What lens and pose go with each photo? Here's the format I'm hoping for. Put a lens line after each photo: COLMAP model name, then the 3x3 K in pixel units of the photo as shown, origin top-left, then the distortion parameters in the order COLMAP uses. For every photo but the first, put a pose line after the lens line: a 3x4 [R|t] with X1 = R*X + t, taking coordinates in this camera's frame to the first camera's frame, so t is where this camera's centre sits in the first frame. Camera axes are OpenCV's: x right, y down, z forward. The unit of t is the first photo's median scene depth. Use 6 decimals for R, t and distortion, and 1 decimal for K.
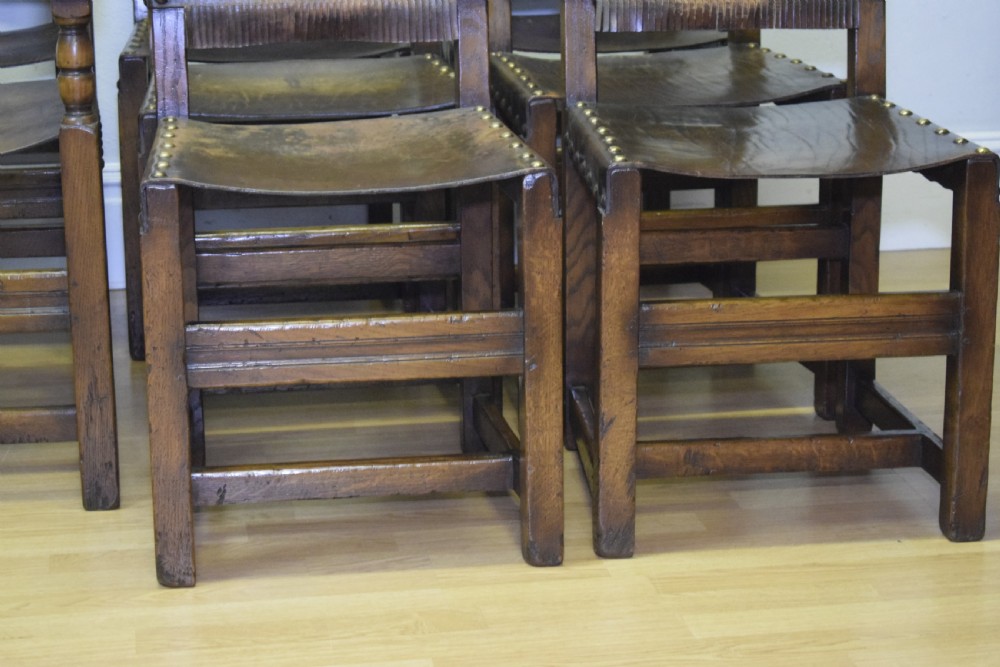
lens RADIAL K [[2214.5, 0, 500.0], [0, 2214.5, 333.5], [0, 0, 1]] dist [-0.041273, -0.032856]
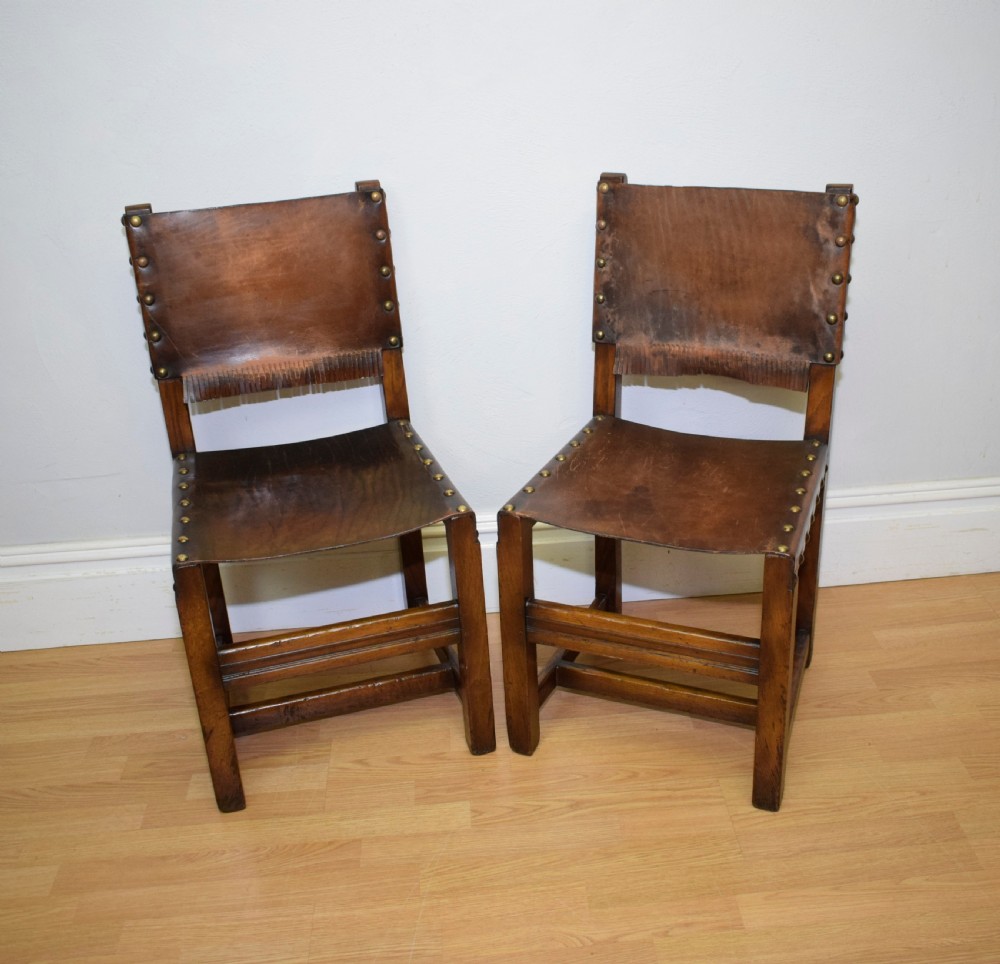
lens RADIAL K [[1153.1, 0, 535.1], [0, 1153.1, 502.1], [0, 0, 1]] dist [-0.023012, 0.015782]
pose [[0.980887, -0.115365, 0.156687, 0.151111], [0.083939, 0.977375, 0.194147, -0.218403], [-0.175540, -0.177285, 0.968378, 0.307404]]
